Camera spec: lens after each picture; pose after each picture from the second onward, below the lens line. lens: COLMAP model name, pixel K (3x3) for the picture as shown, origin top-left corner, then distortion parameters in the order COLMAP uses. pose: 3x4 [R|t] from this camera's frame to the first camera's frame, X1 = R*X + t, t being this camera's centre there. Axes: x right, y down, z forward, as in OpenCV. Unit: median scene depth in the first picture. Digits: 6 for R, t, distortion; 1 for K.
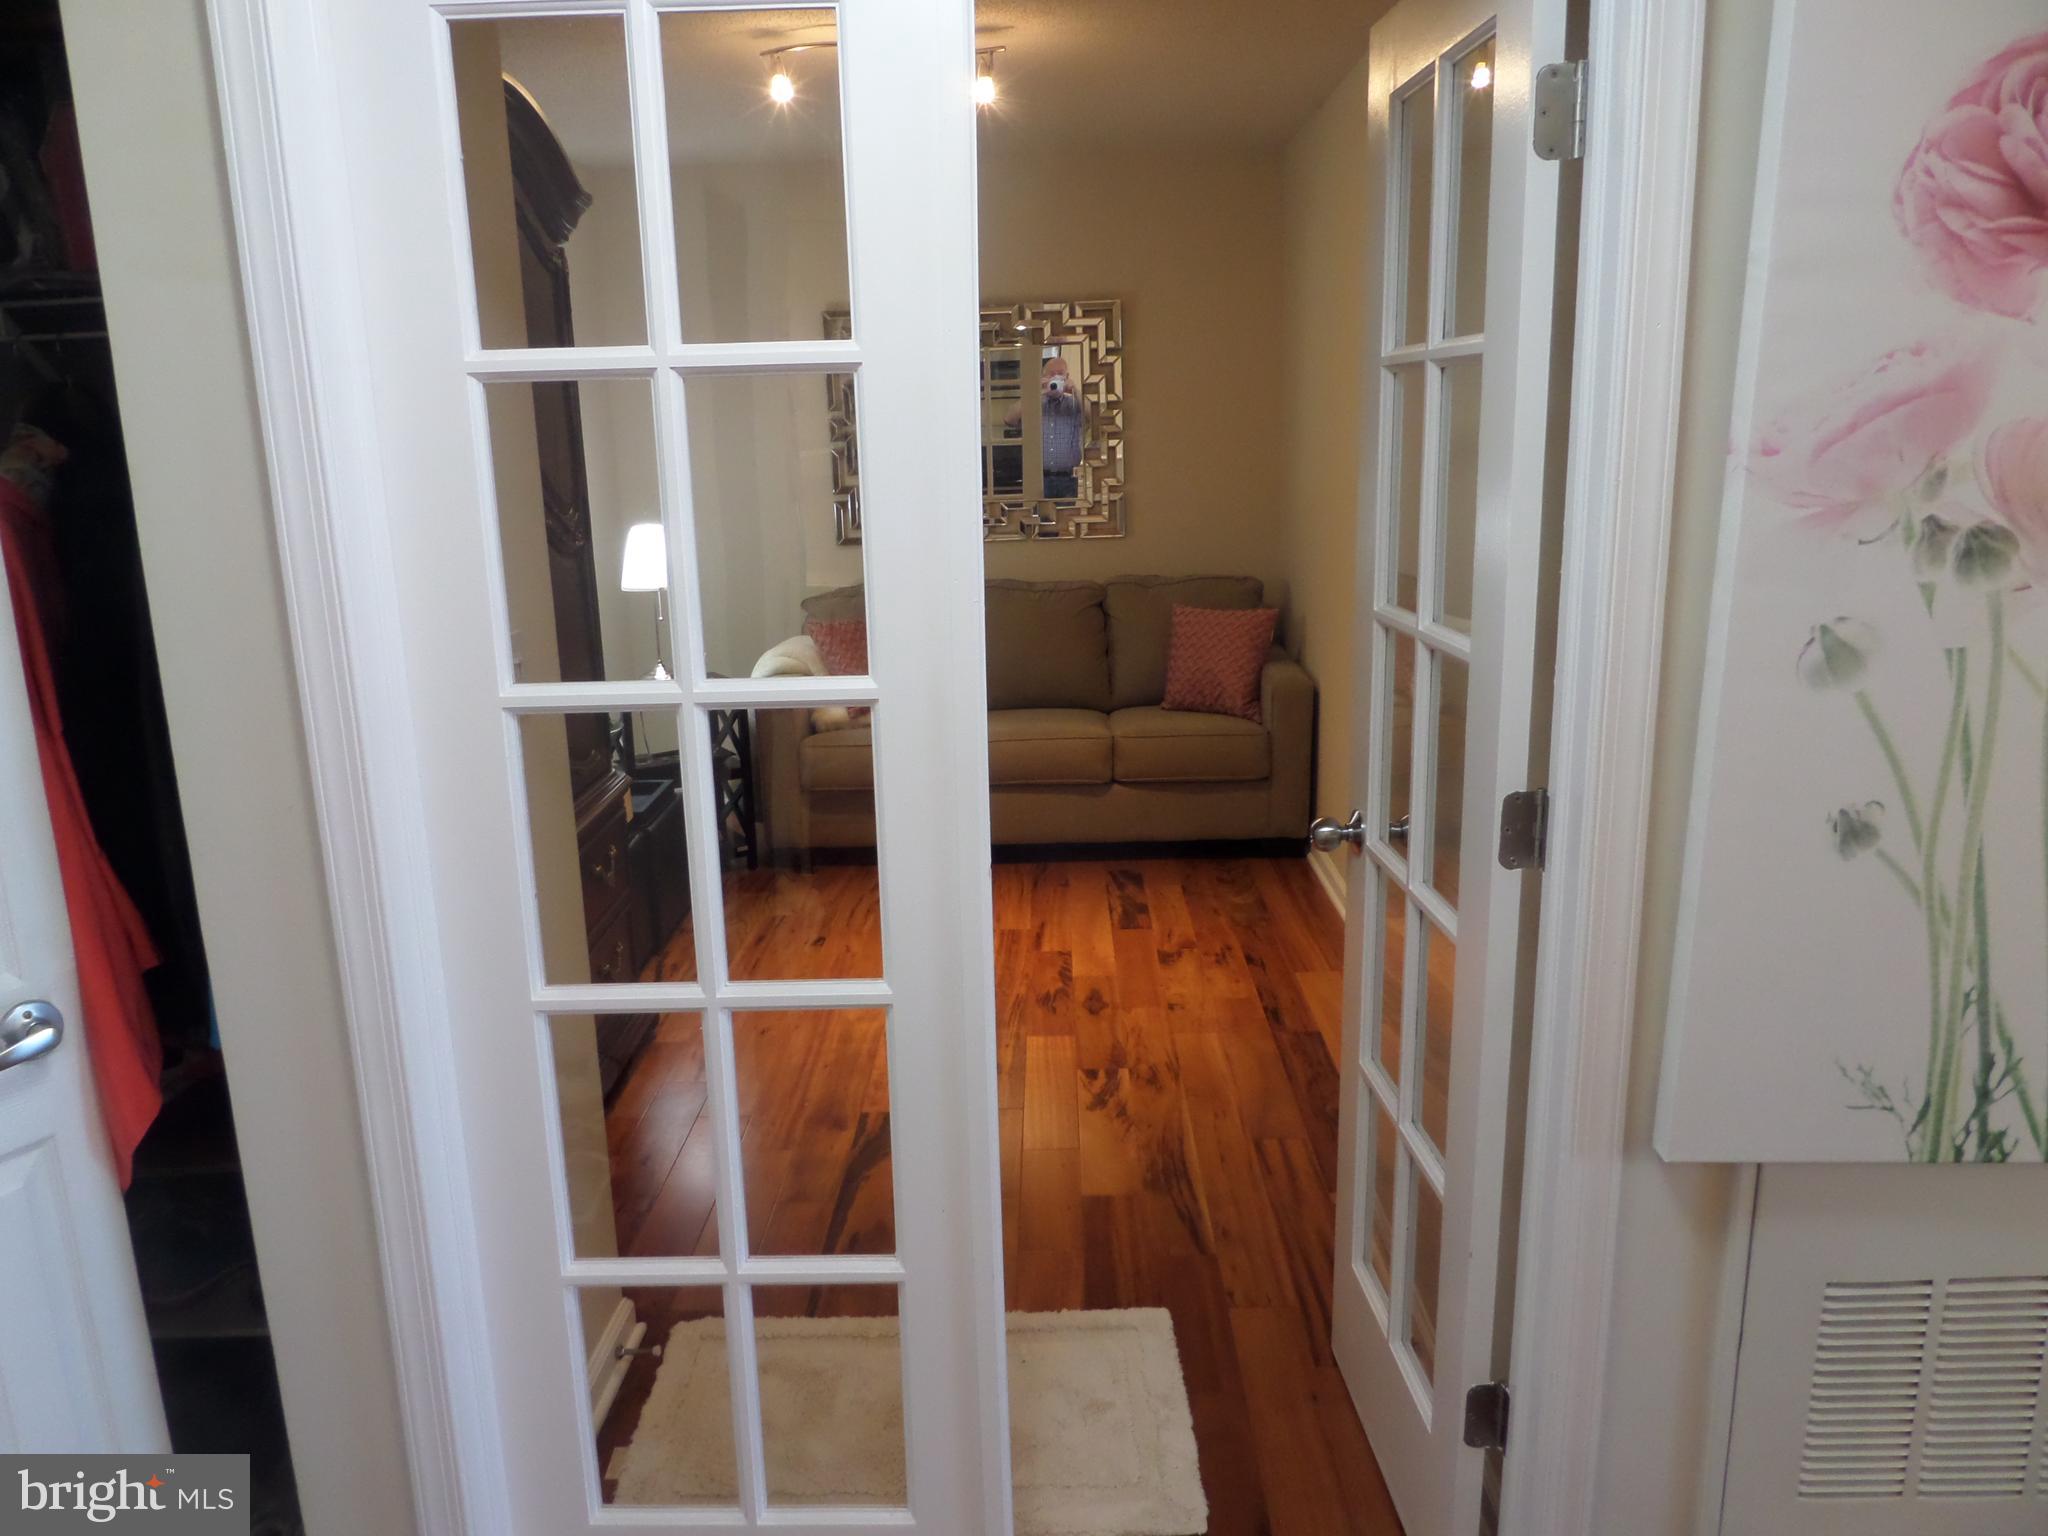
lens RADIAL K [[1487.0, 0, 1022.9], [0, 1487.0, 762.6], [0, 0, 1]] dist [-0.015454, -0.015000]
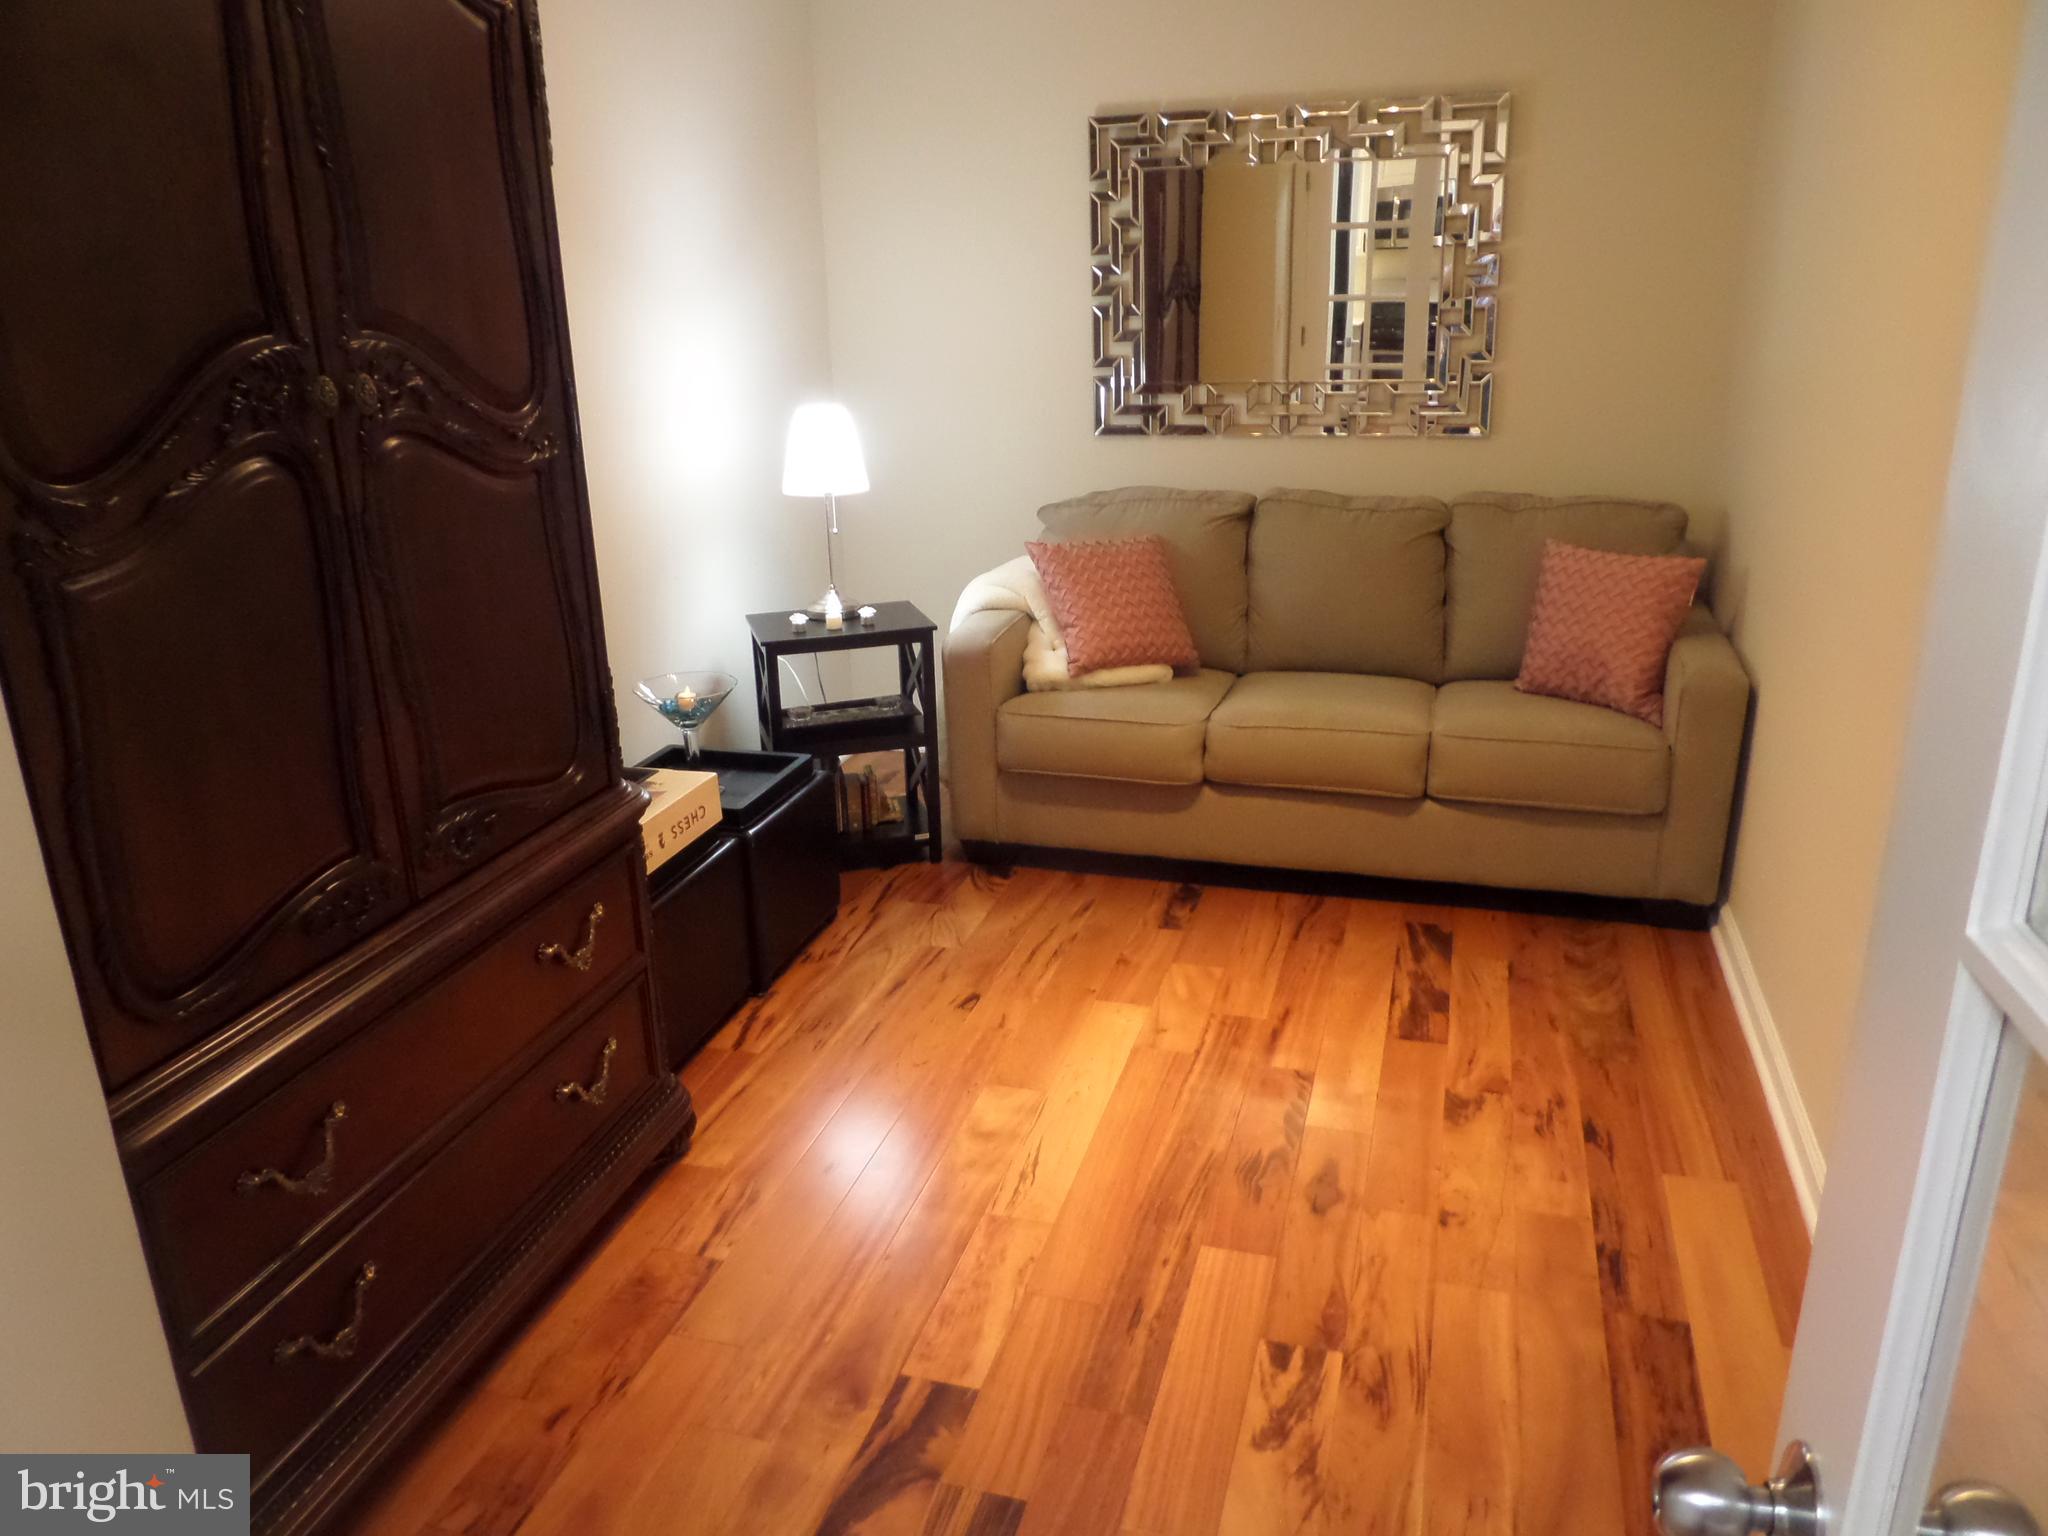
lens RADIAL K [[1487.0, 0, 1022.9], [0, 1487.0, 762.6], [0, 0, 1]] dist [-0.015454, -0.015000]
pose [[0.963616, 0.088069, -0.252367, 0.057971], [-0.064044, 0.992731, 0.101898, -0.068184], [0.259506, -0.082028, 0.962251, 0.303754]]
